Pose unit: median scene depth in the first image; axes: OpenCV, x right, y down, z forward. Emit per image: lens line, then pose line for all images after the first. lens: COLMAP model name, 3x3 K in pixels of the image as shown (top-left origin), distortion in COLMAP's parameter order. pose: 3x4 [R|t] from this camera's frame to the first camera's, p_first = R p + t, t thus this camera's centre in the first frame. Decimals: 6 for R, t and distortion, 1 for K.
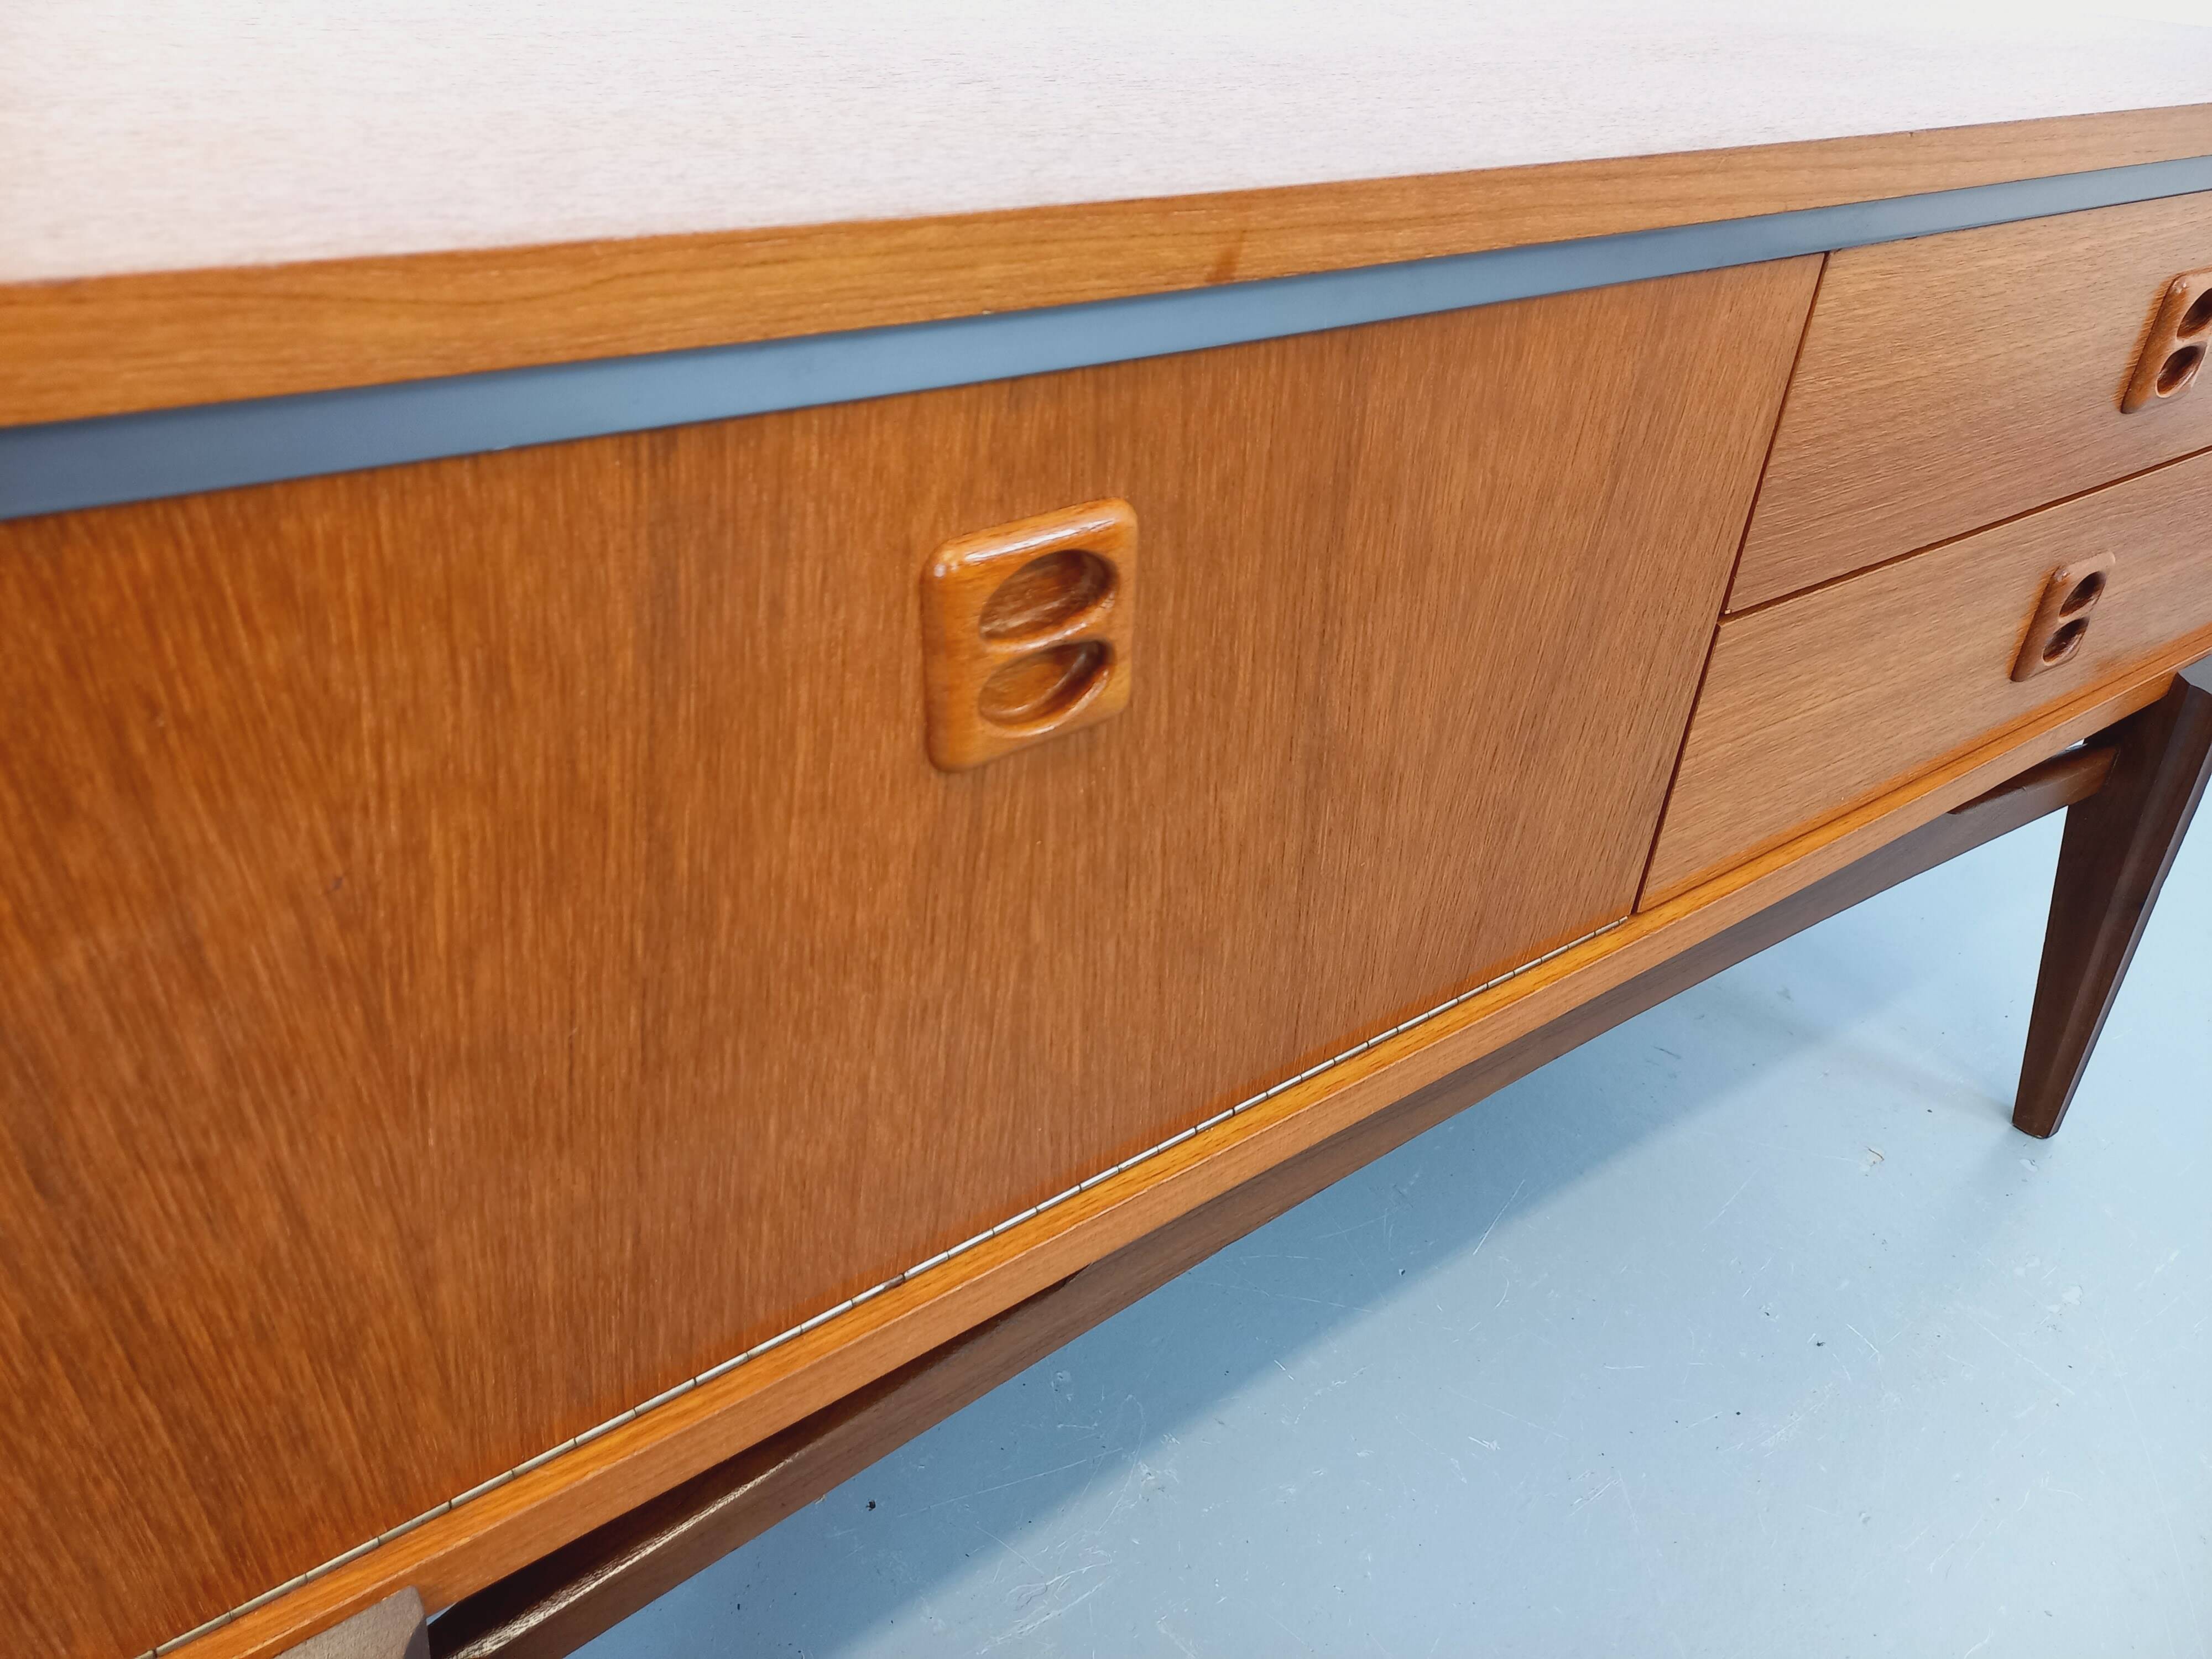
lens RADIAL K [[1636.3, 0, 1103.6], [0, 1636.3, 821.8], [0, 0, 1]] dist [0.075814, -0.086595]
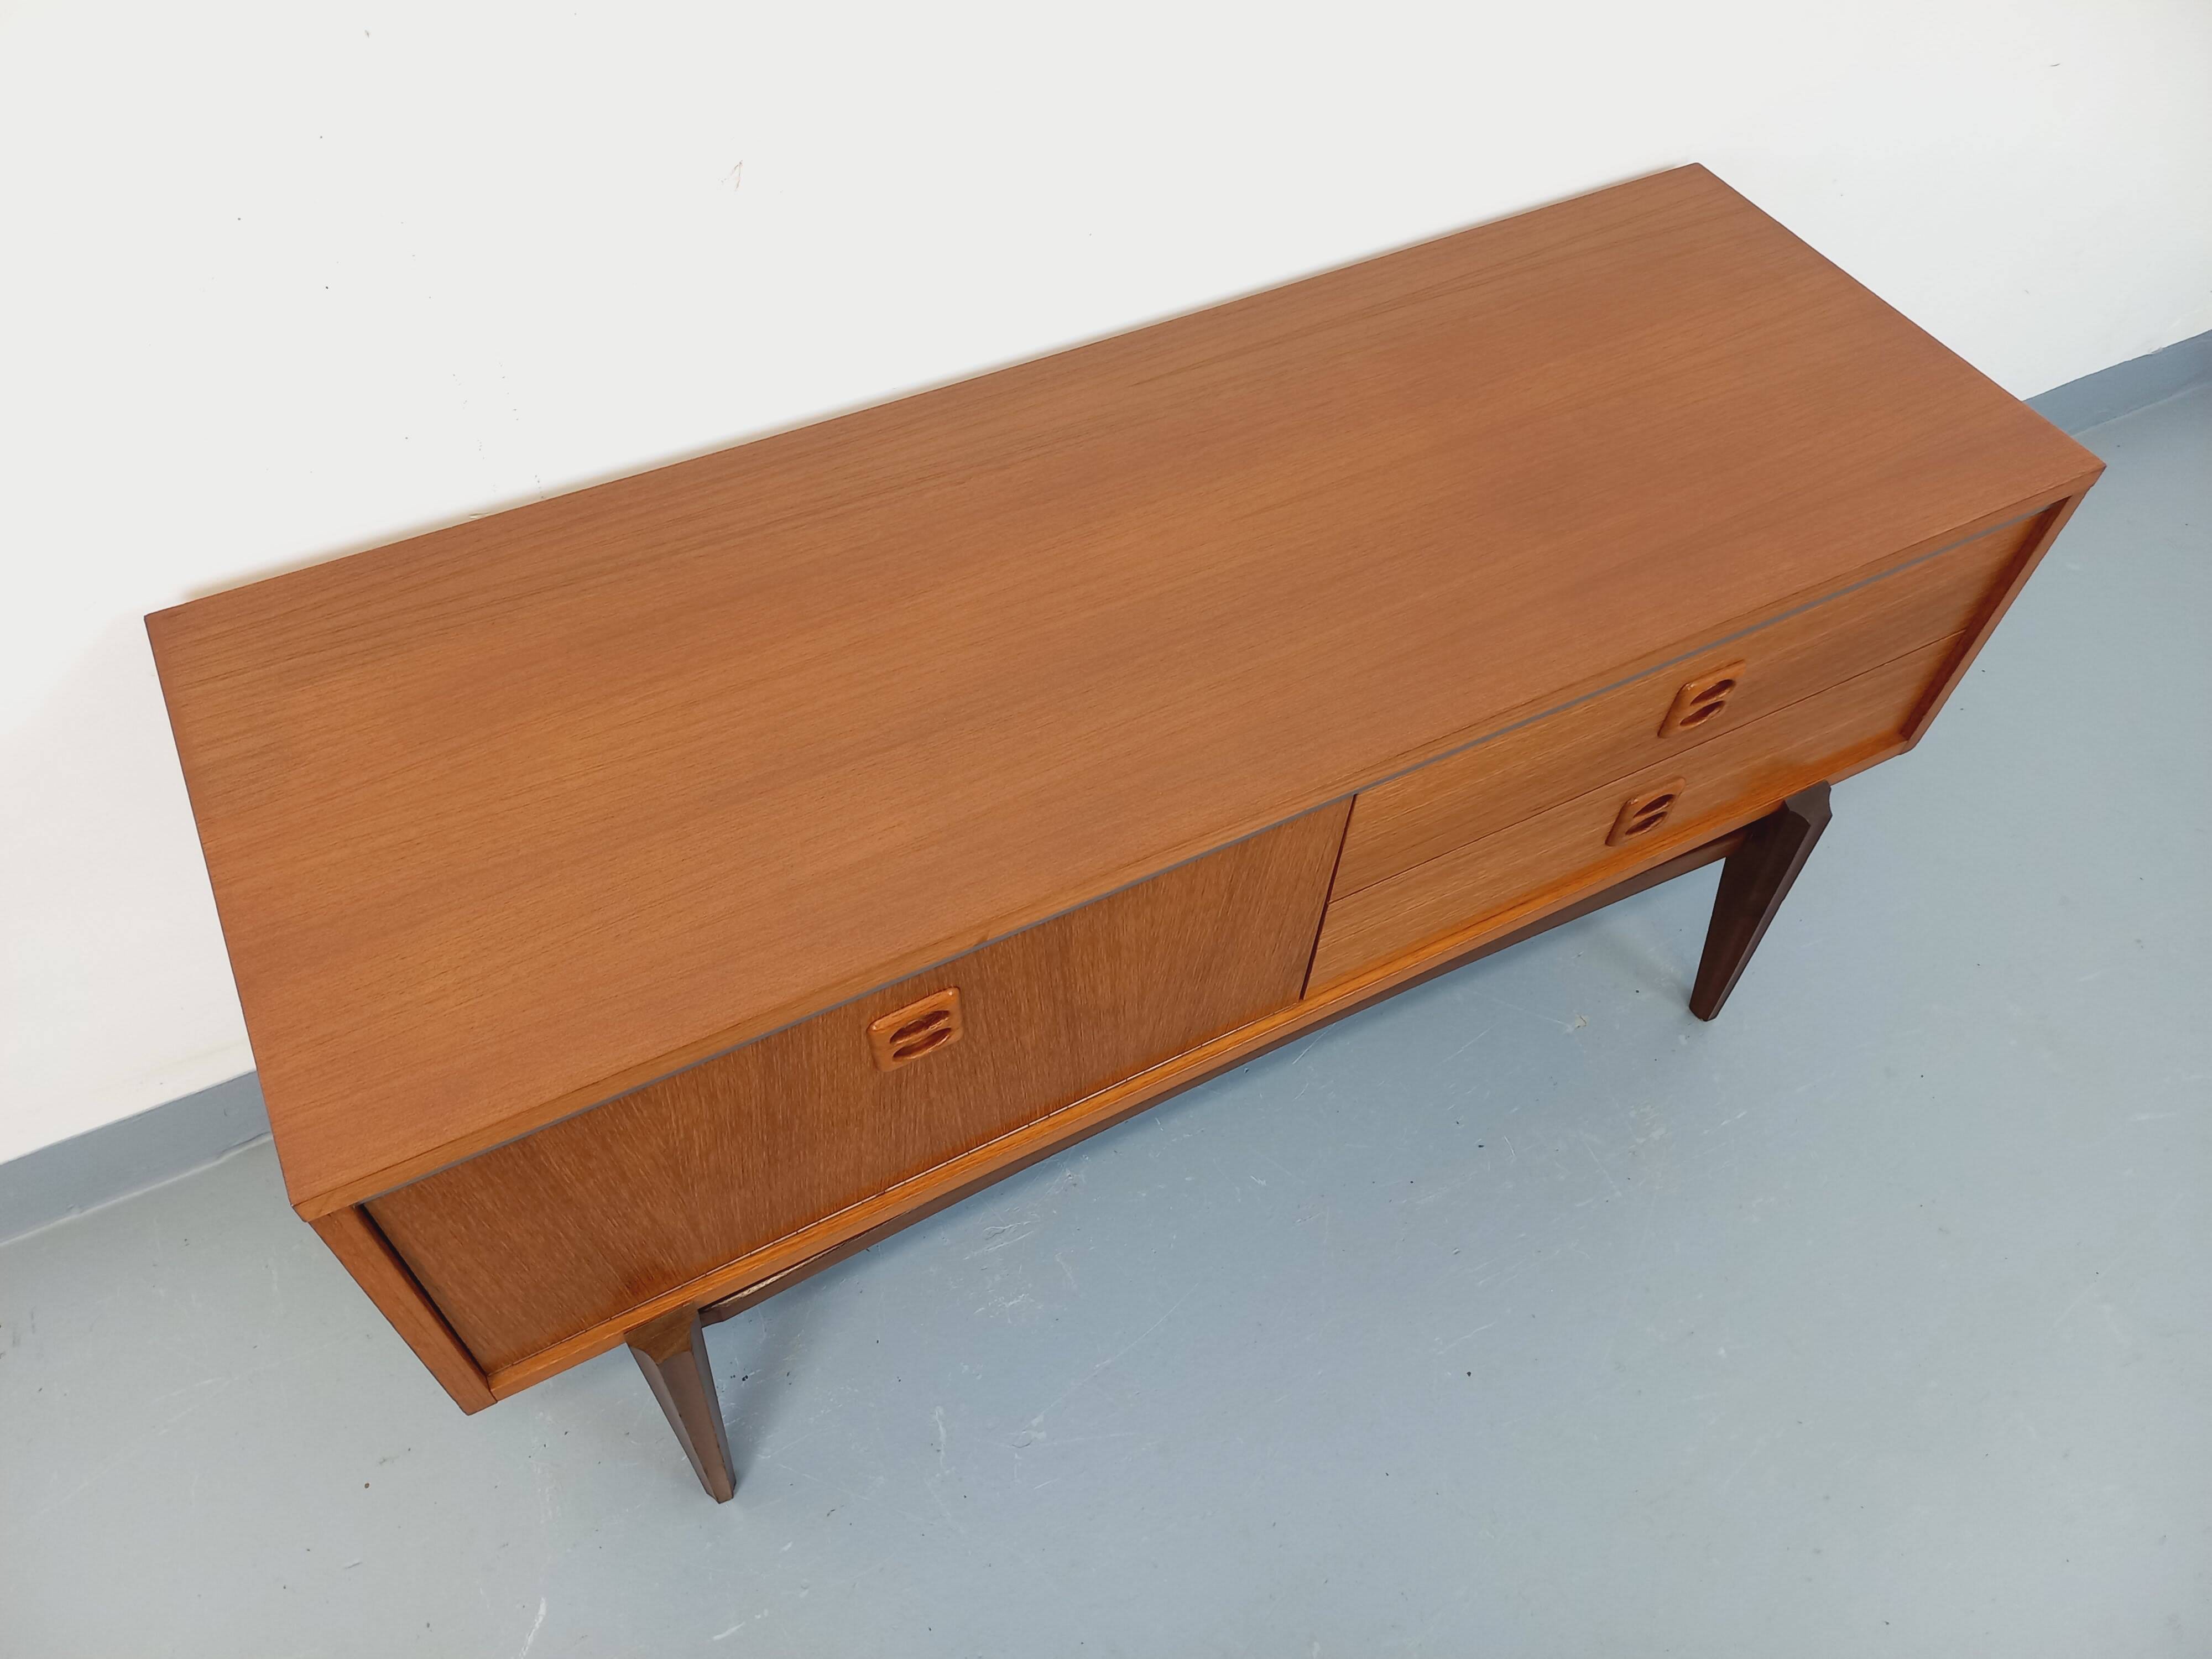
lens RADIAL K [[1608.7, 0, 1098.7], [0, 1608.7, 814.6], [0, 0, 1]] dist [0.095232, -0.085806]
pose [[0.984613, 0.116705, -0.130063, 0.495698], [-0.064755, 0.934979, 0.348741, -1.251857], [0.162306, -0.334953, 0.928150, -1.112462]]
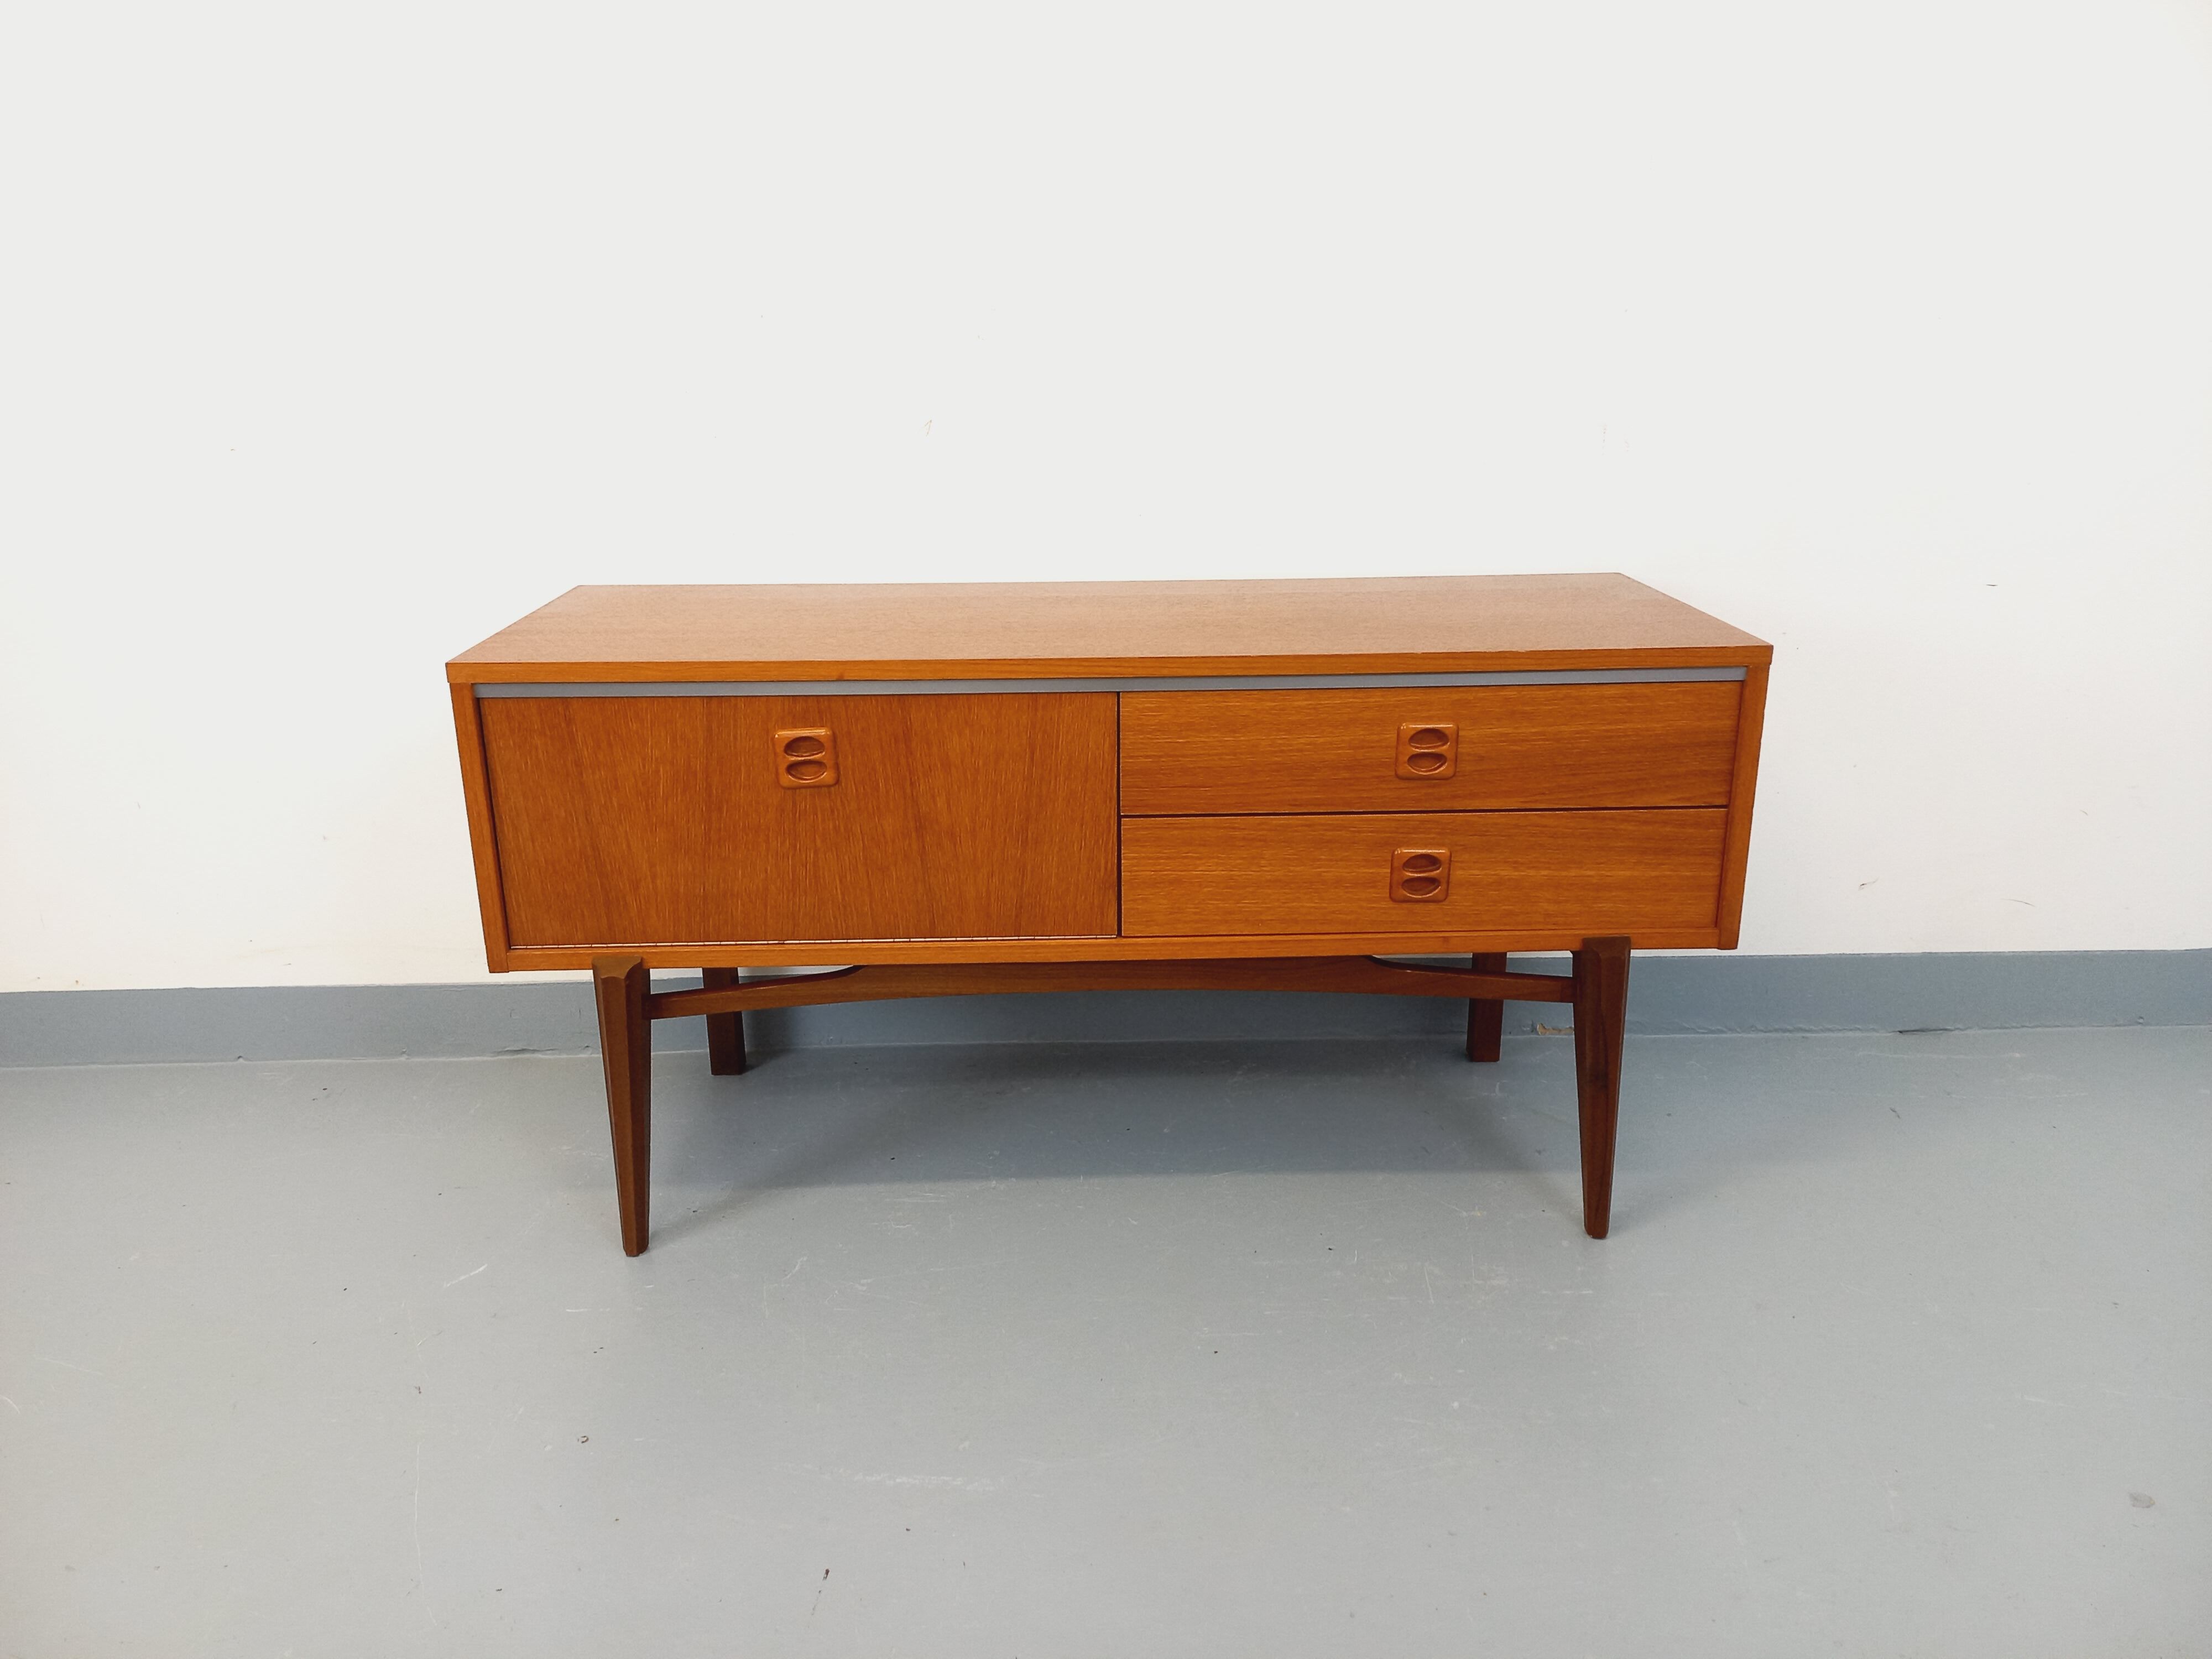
lens RADIAL K [[1605.0, 0, 1105.3], [0, 1605.0, 823.1], [0, 0, 1]] dist [0.092287, -0.073028]
pose [[0.806006, 0.108867, -0.581810, 2.795056], [-0.253310, 0.951823, -0.172819, 0.524567], [0.534966, 0.286672, 0.794752, -1.685519]]
